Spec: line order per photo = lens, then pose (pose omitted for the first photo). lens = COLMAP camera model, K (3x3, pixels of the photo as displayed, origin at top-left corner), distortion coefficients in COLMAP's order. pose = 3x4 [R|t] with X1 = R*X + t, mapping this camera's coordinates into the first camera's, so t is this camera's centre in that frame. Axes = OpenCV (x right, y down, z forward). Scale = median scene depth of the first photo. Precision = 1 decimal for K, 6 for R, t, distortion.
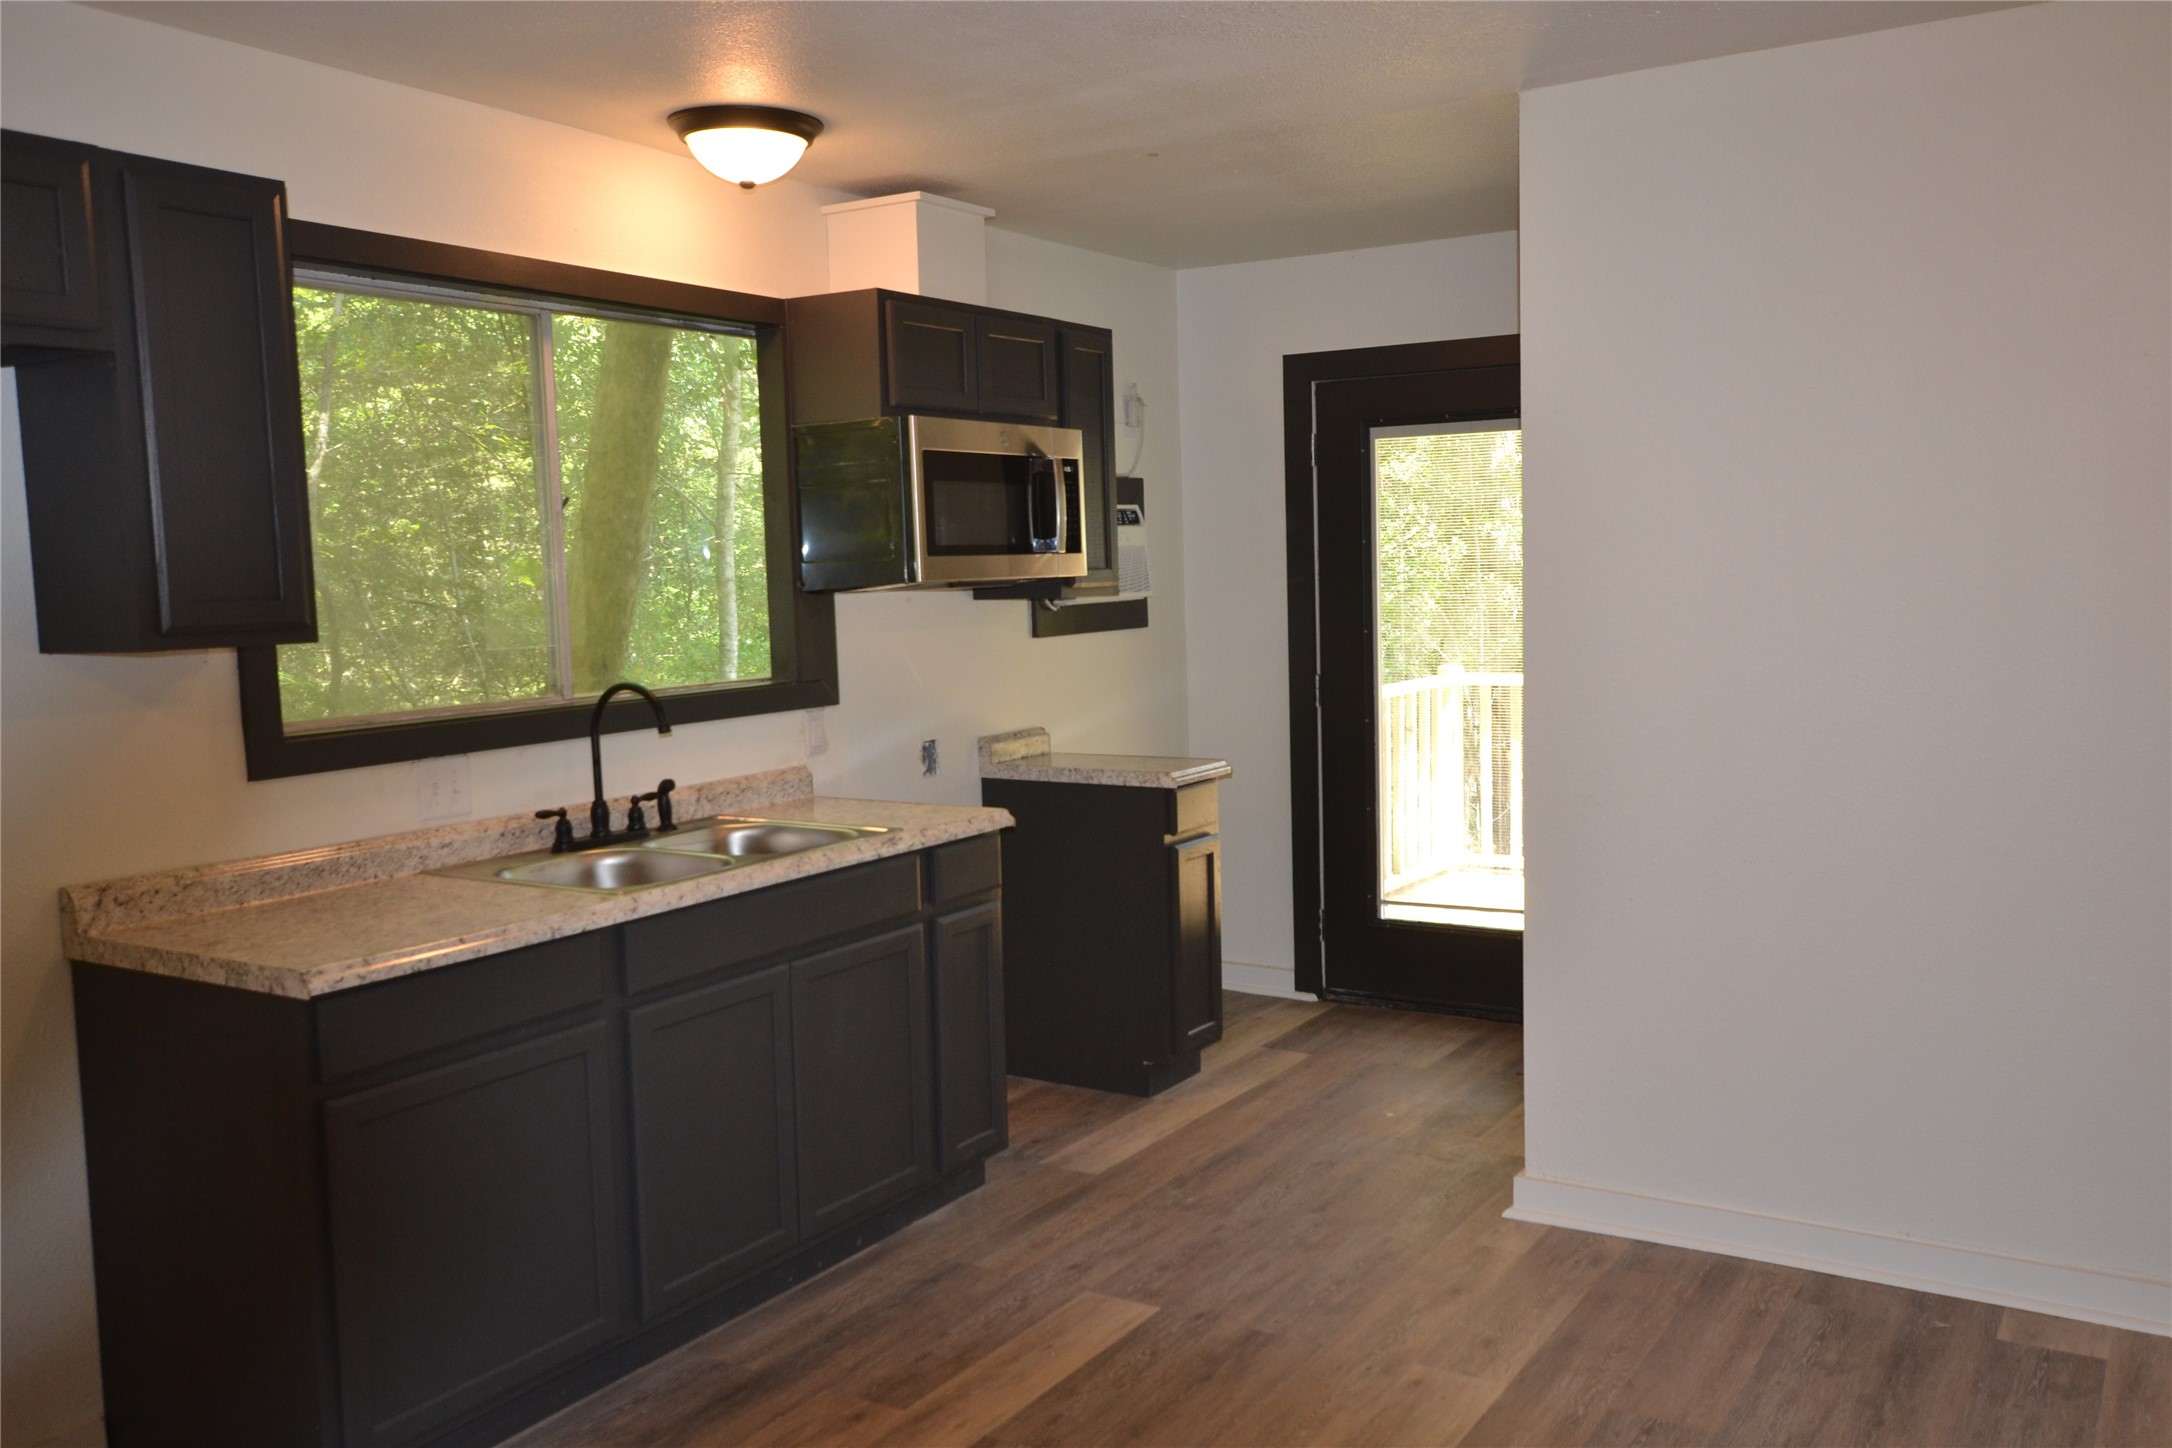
lens RADIAL K [[1821.5, 0, 1086.0], [0, 1821.5, 724.0], [0, 0, 1]] dist [0.007098, 0.055600]
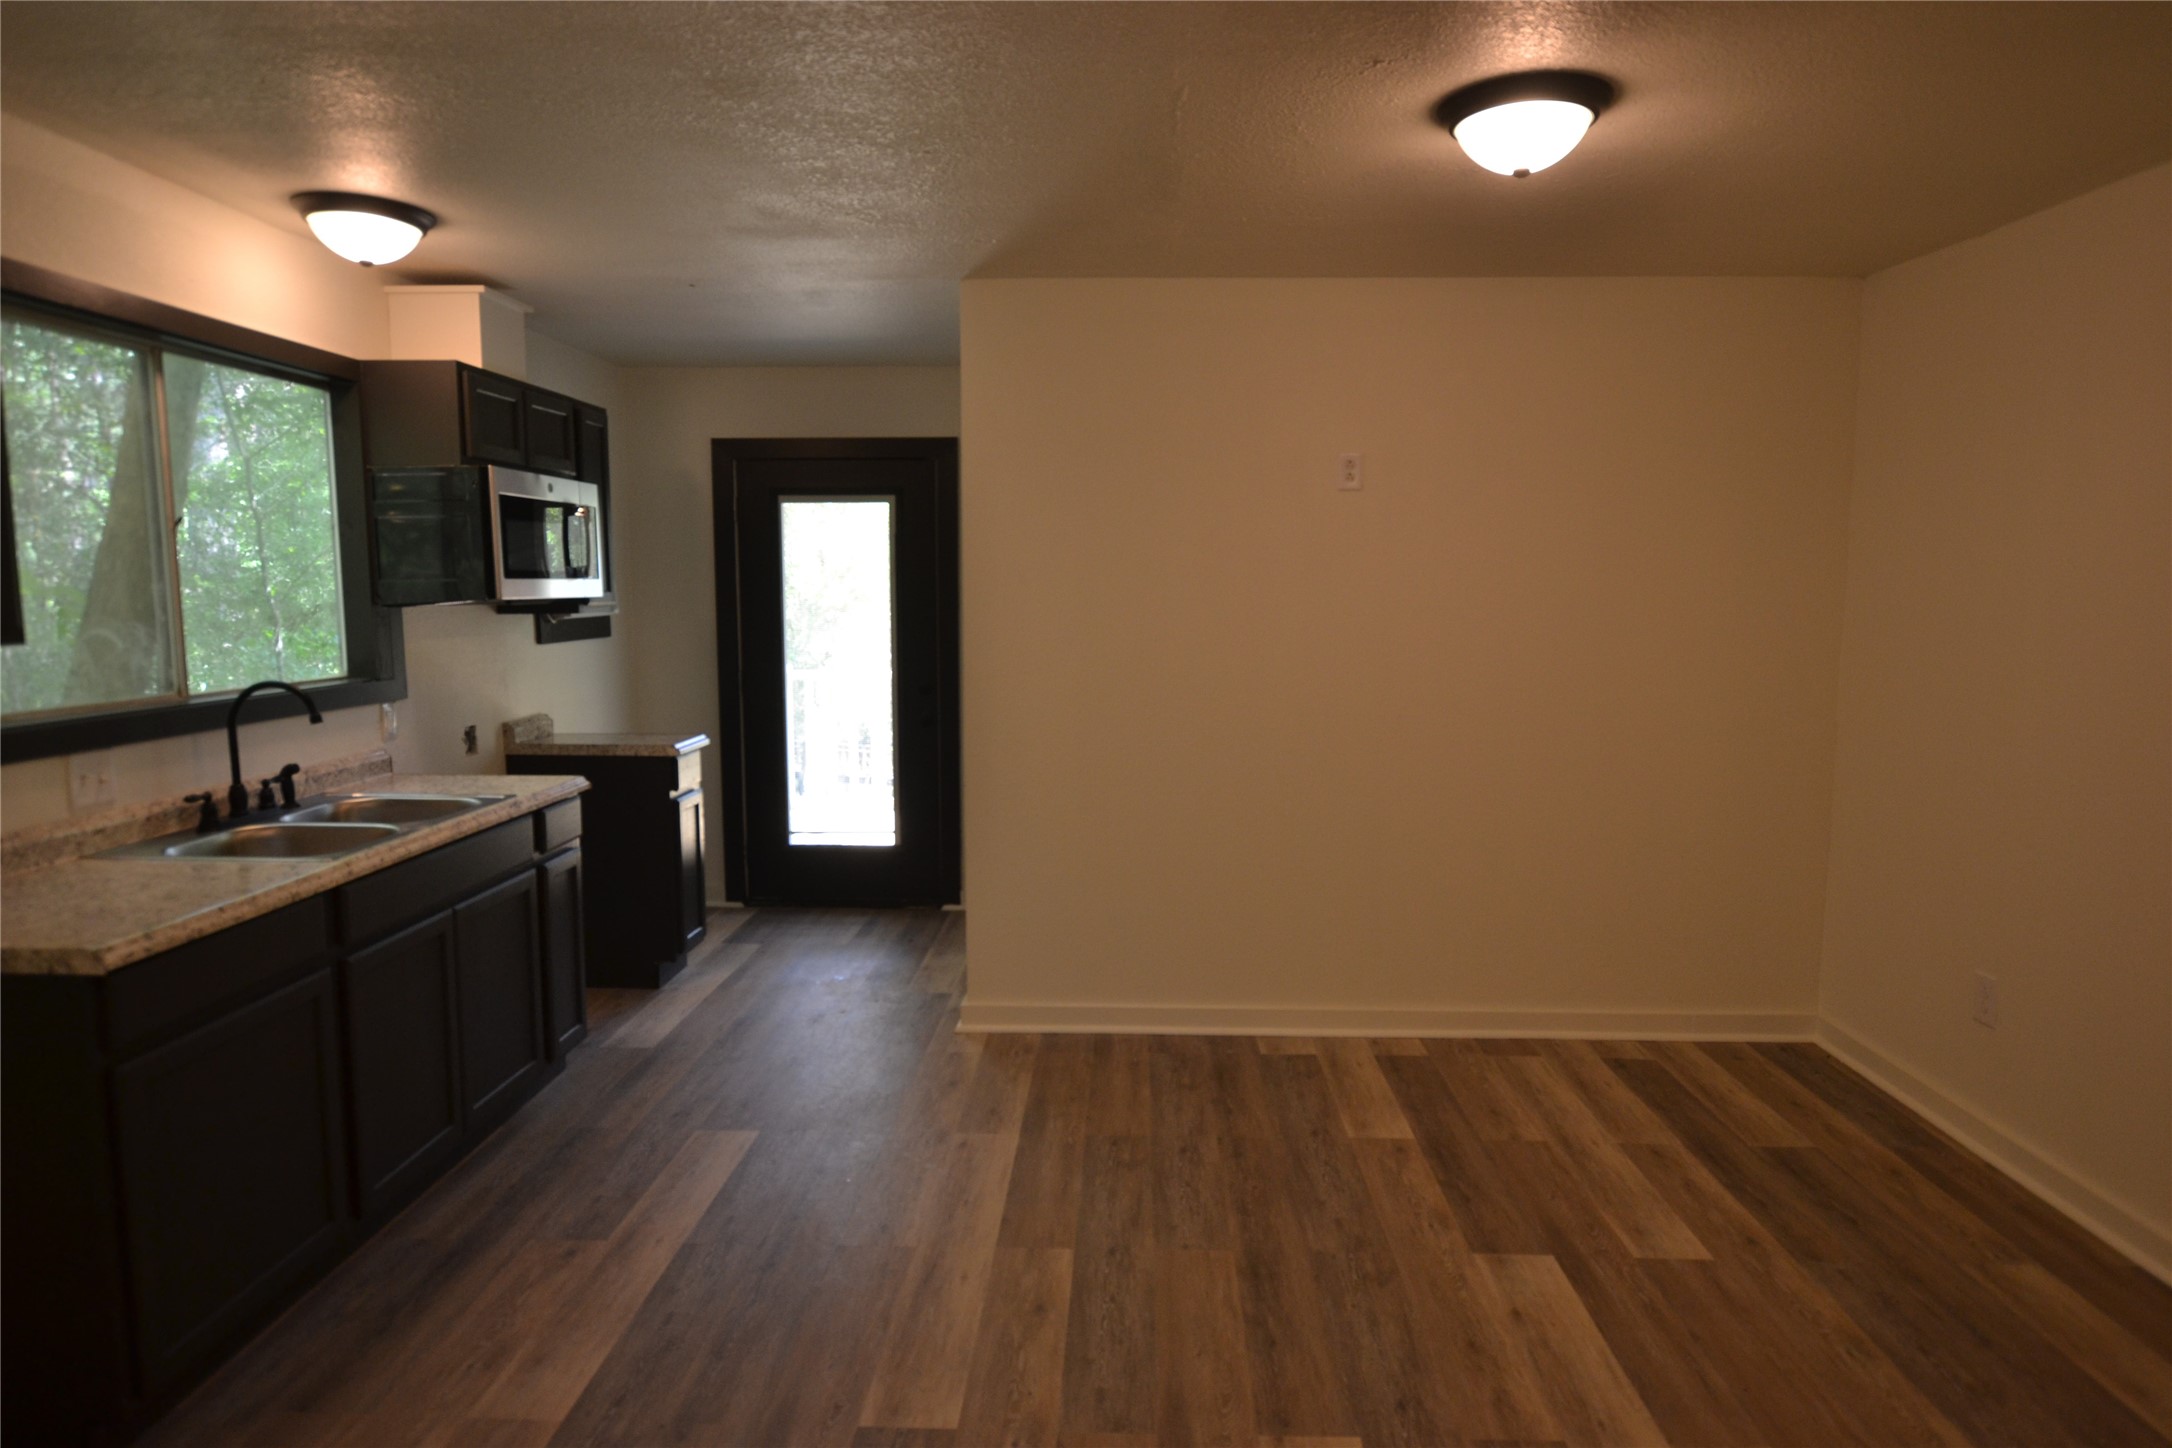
lens RADIAL K [[1281.8, 0, 1086.0], [0, 1281.8, 724.0], [0, 0, 1]] dist [-0.005732, -0.001023]
pose [[0.865888, -0.026645, 0.499528, -0.197081], [0.020717, 0.999634, 0.017411, 0.001235], [-0.499809, -0.004727, 0.866123, 0.036961]]
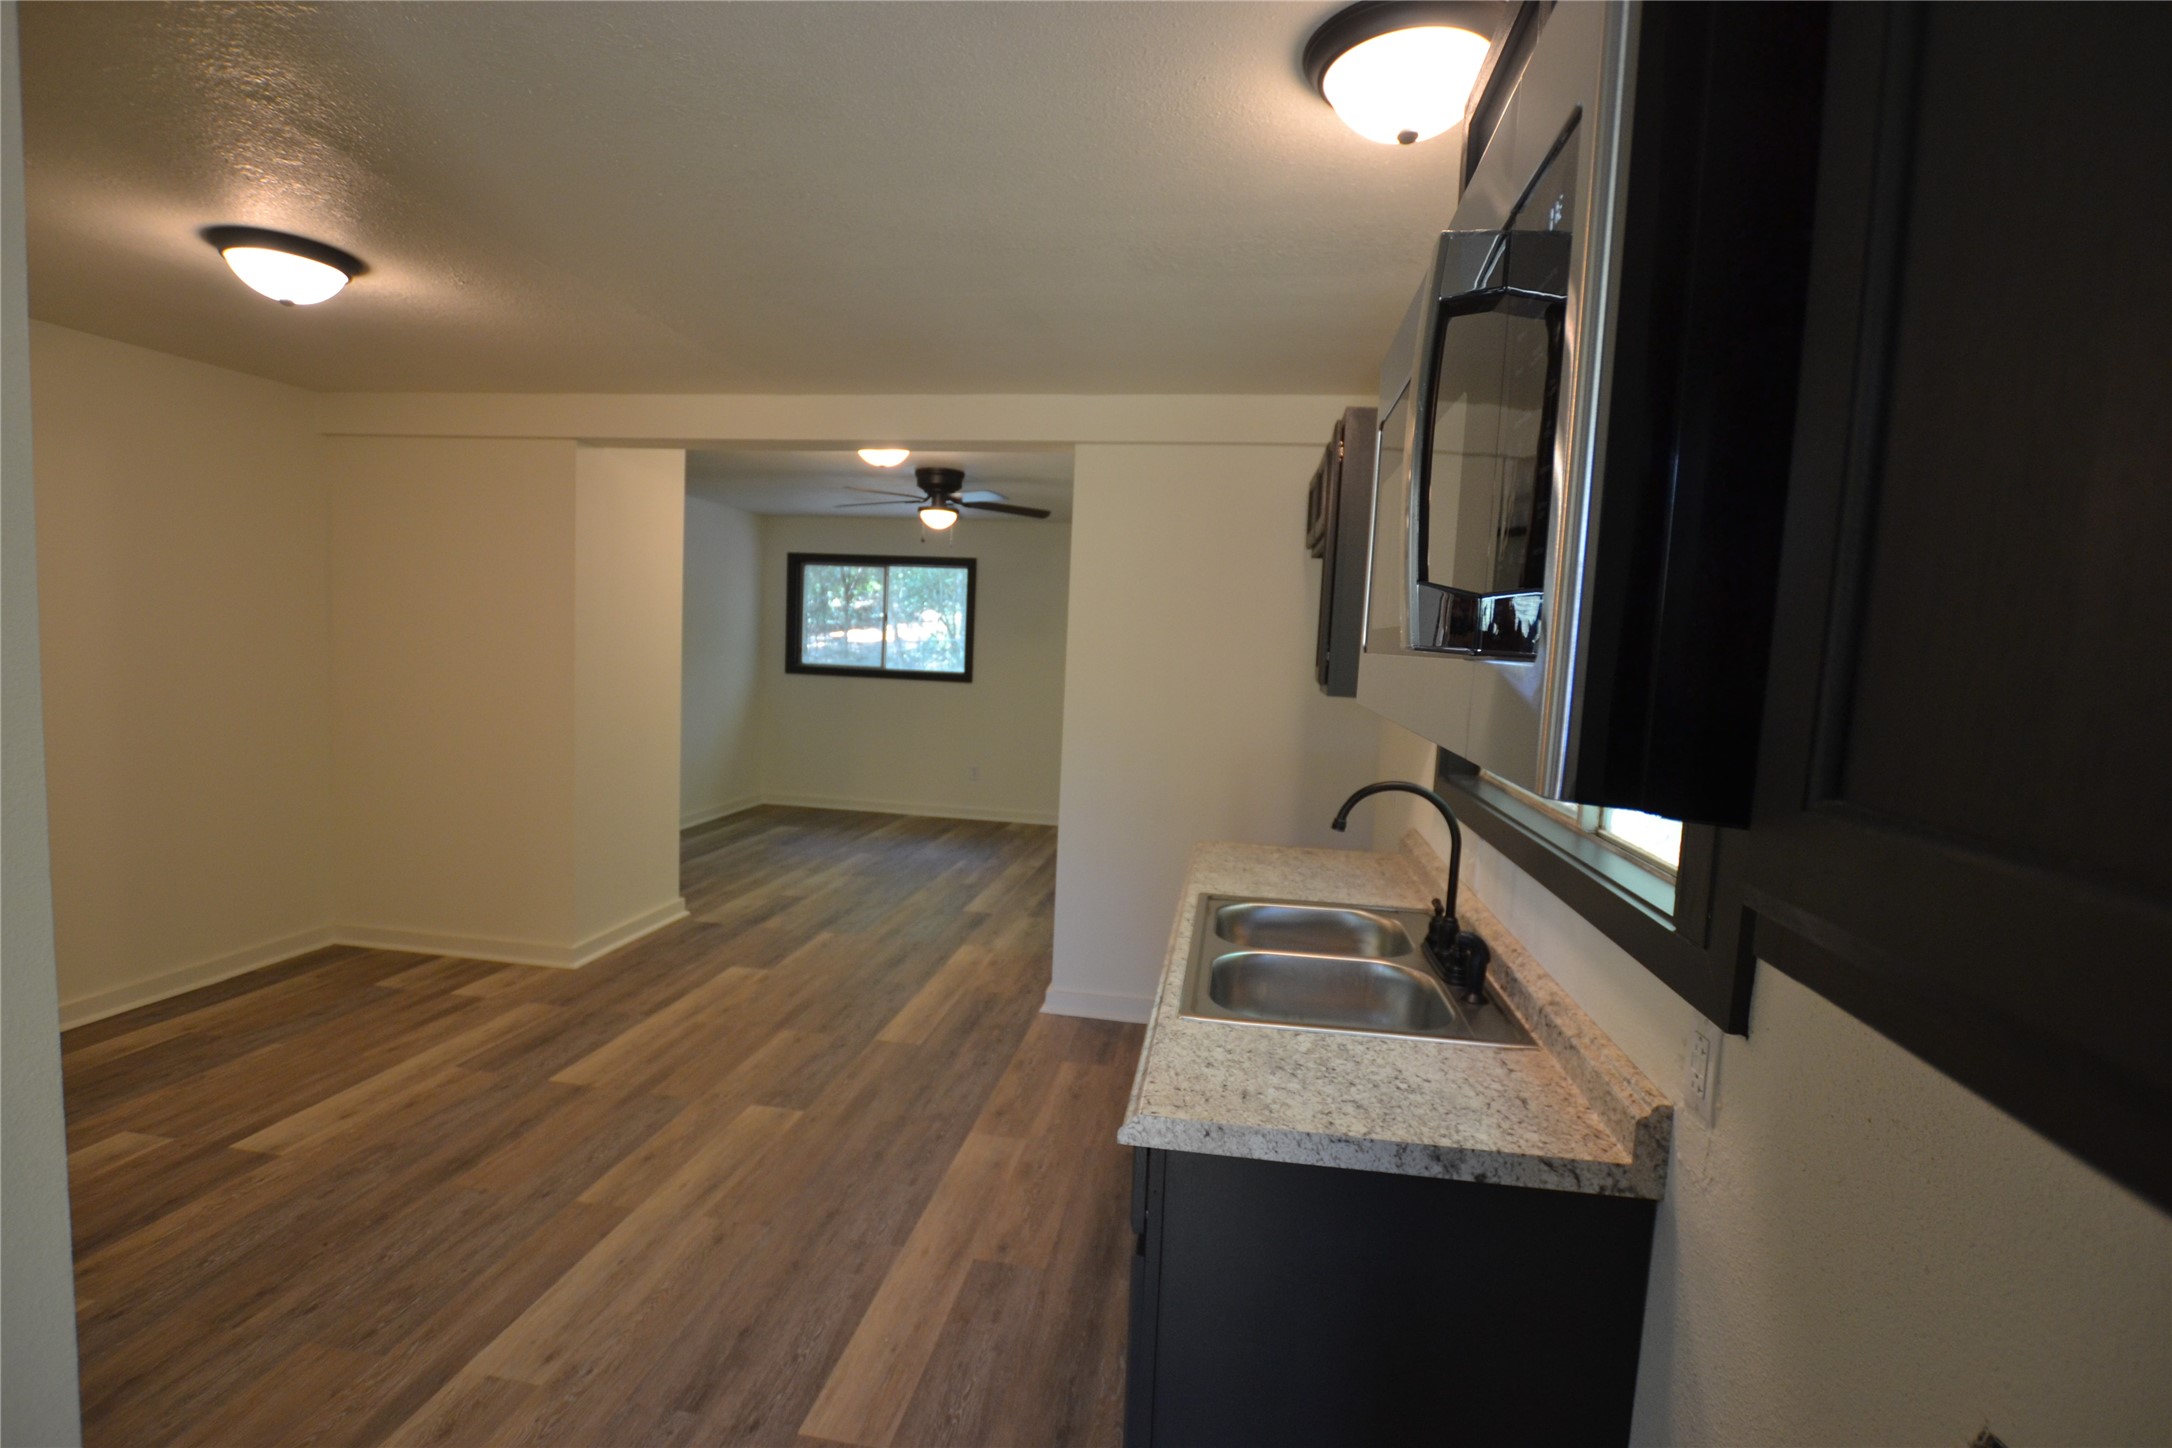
lens RADIAL K [[1028.4, 0, 1086.0], [0, 1028.4, 724.0], [0, 0, 1]] dist [-0.002709, -0.000532]
pose [[-0.918979, 0.024144, -0.393567, 0.093367], [-0.049519, 0.983154, 0.175942, -0.127451], [0.391186, 0.181176, -0.902302, 1.316888]]
